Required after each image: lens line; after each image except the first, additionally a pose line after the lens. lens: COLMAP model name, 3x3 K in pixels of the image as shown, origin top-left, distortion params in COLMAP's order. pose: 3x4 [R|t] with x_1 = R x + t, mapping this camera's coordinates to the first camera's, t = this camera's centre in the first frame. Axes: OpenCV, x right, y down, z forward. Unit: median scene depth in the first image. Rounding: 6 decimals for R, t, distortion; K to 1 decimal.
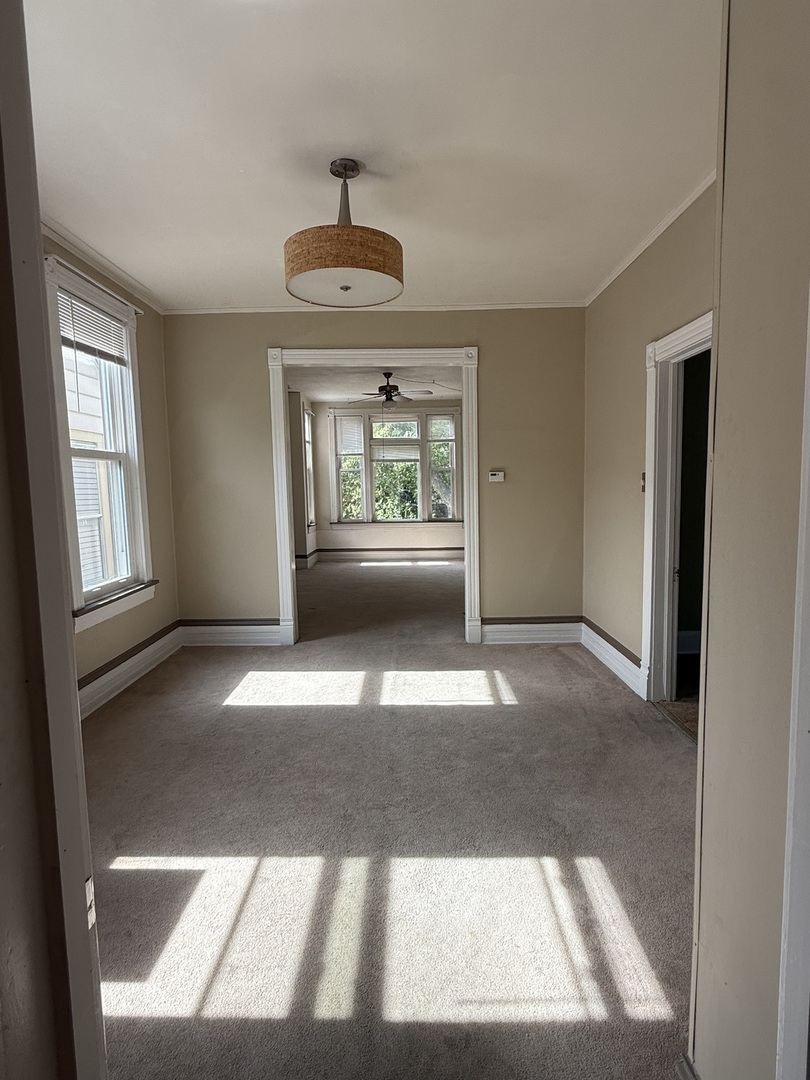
lens RADIAL K [[567.8, 0, 399.2], [0, 567.8, 547.1], [0, 0, 1]] dist [-0.000039, -0.000120]
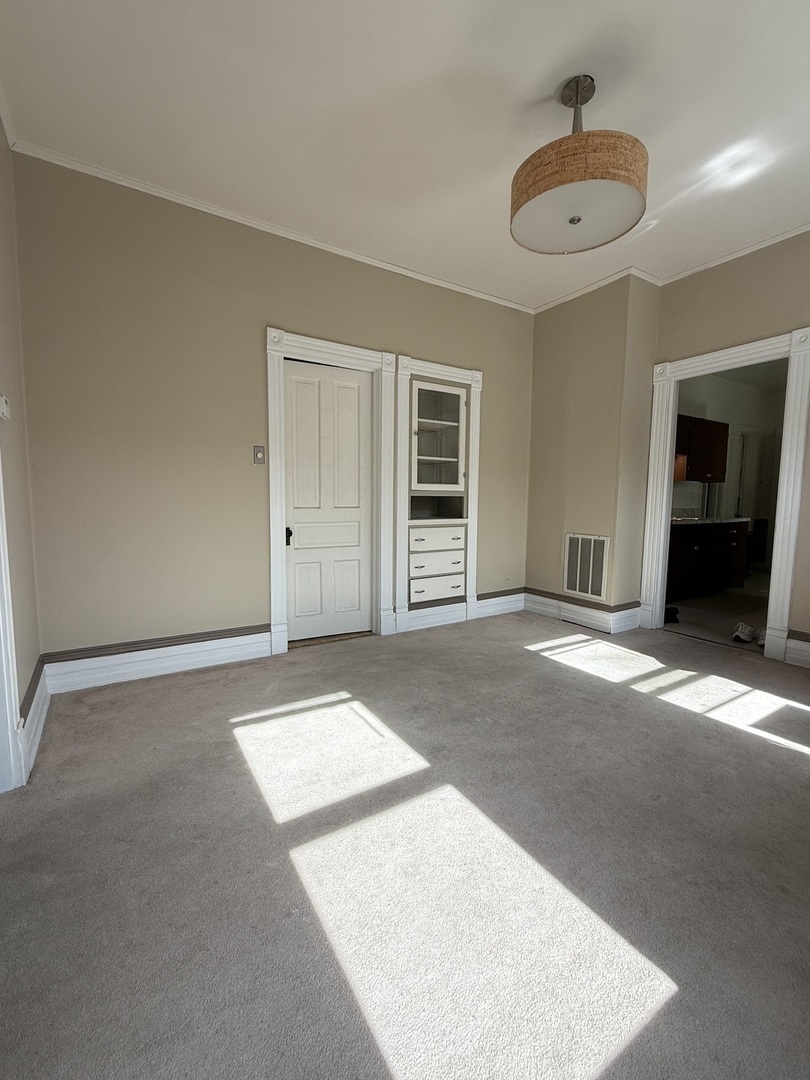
lens RADIAL K [[460.5, 0, 398.1], [0, 460.5, 538.2], [0, 0, 1]] dist [0.000748, -0.000107]
pose [[-0.556940, -0.057107, 0.828587, -0.764576], [0.082653, 0.988870, 0.123710, -0.092836], [-0.826430, 0.137384, -0.546022, 2.247793]]
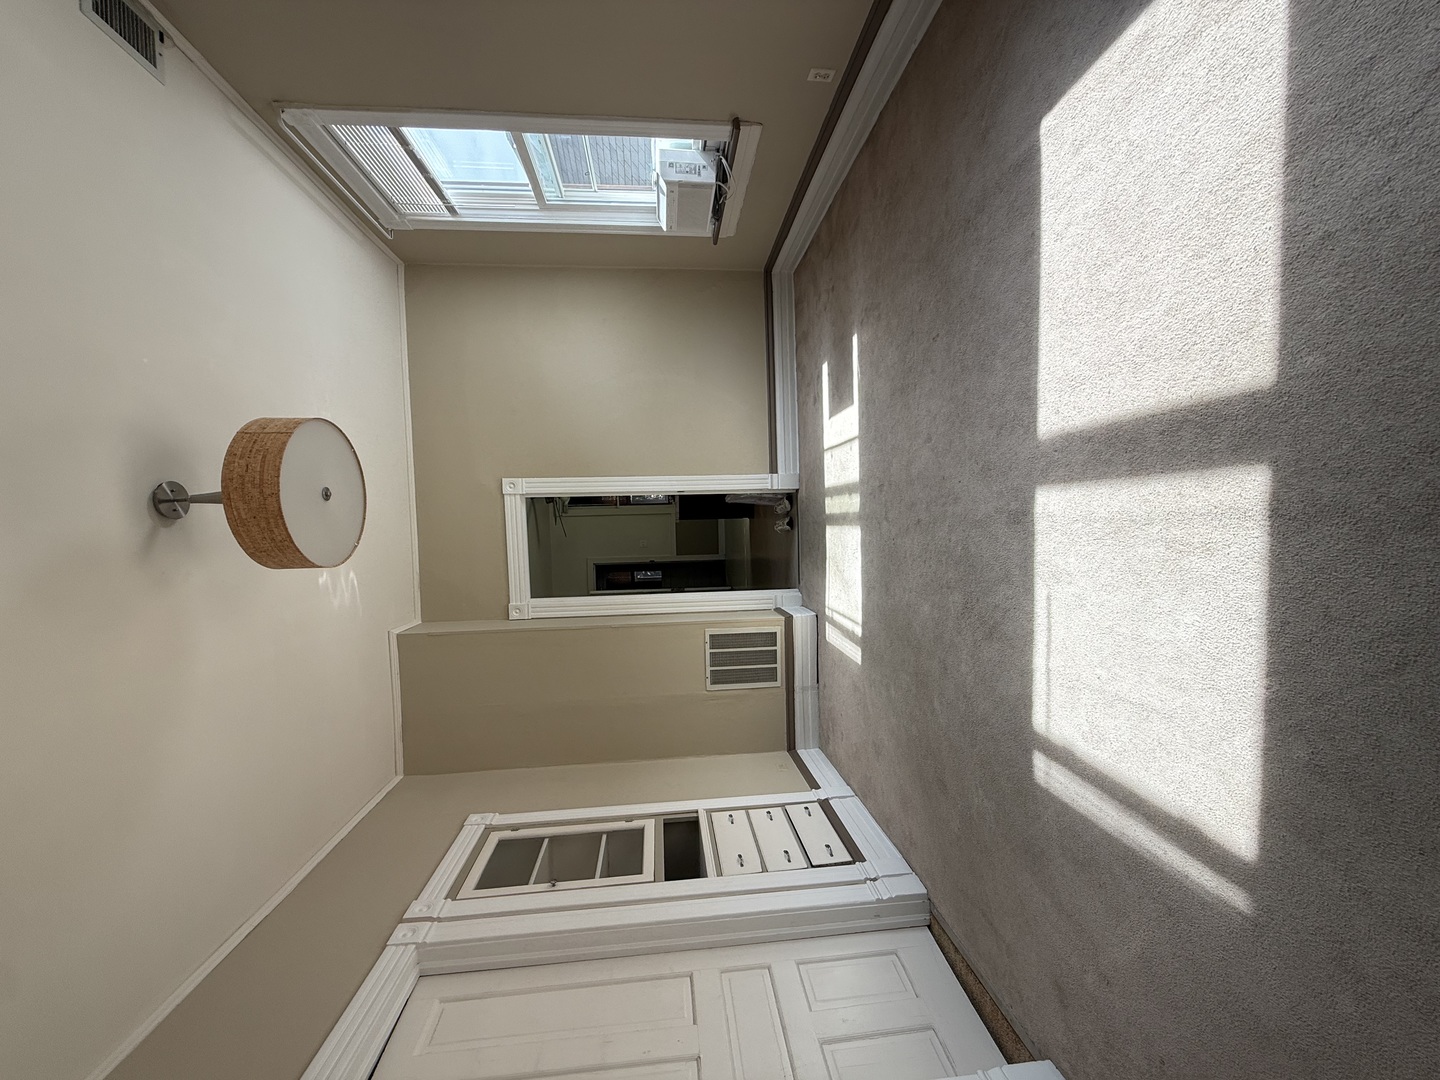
lens RADIAL K [[575.5, 0, 715.7], [0, 575.5, 542.4], [0, 0, 1]] dist [0.000061, 0.000352]
pose [[0.049590, 0.998617, 0.017477, -0.015624], [0.979538, -0.052045, 0.194411, -0.128509], [0.195052, 0.007479, -0.980764, 2.464485]]
